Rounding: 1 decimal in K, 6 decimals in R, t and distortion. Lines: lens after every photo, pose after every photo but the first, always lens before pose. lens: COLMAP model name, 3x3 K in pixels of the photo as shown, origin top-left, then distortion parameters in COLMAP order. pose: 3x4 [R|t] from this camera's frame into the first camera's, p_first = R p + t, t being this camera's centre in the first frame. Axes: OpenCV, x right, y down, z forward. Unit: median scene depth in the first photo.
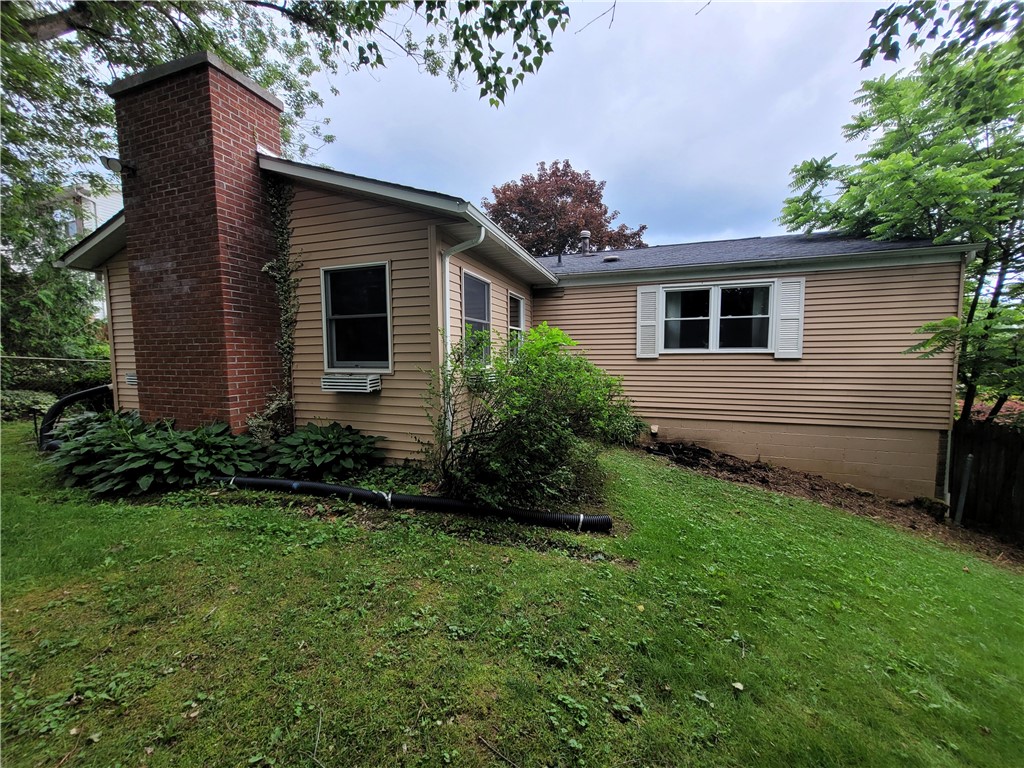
lens RADIAL K [[400.4, 0, 513.0], [0, 400.4, 381.5], [0, 0, 1]] dist [0.002336, -0.000351]
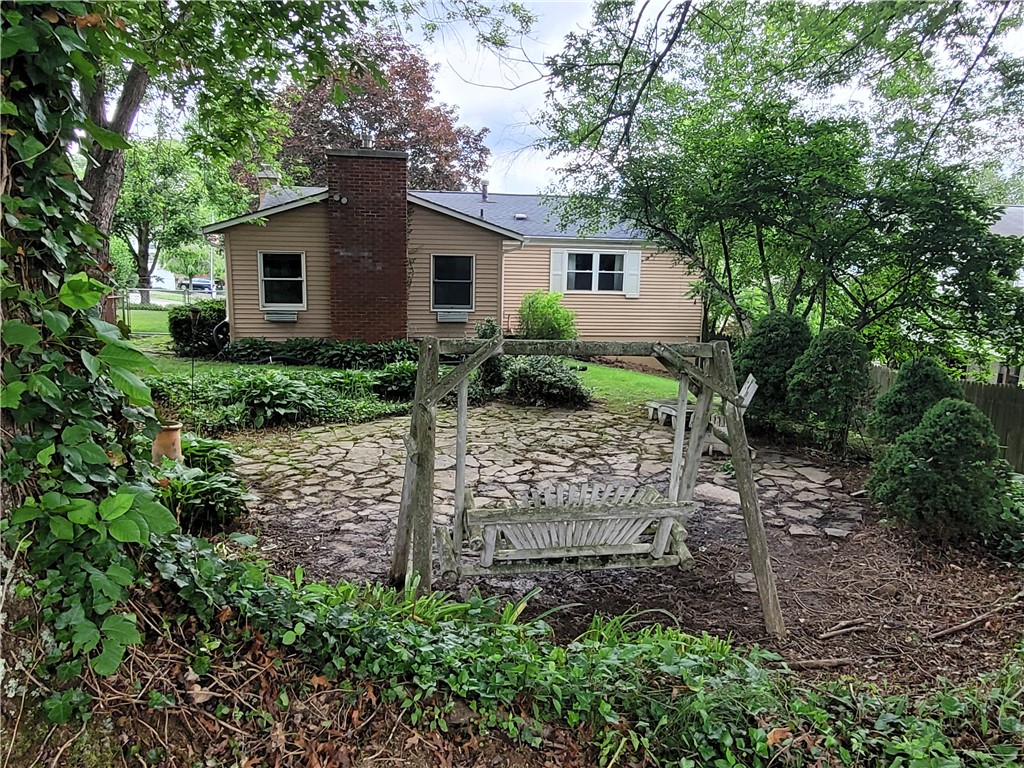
lens RADIAL K [[779.9, 0, 512.0], [0, 779.9, 384.0], [0, 0, 1]] dist [0.011167, -0.000302]
pose [[0.881329, -0.055957, 0.469179, -1.832649], [0.003680, 0.993746, 0.111605, -0.088335], [-0.472489, -0.096634, 0.876023, -2.317599]]
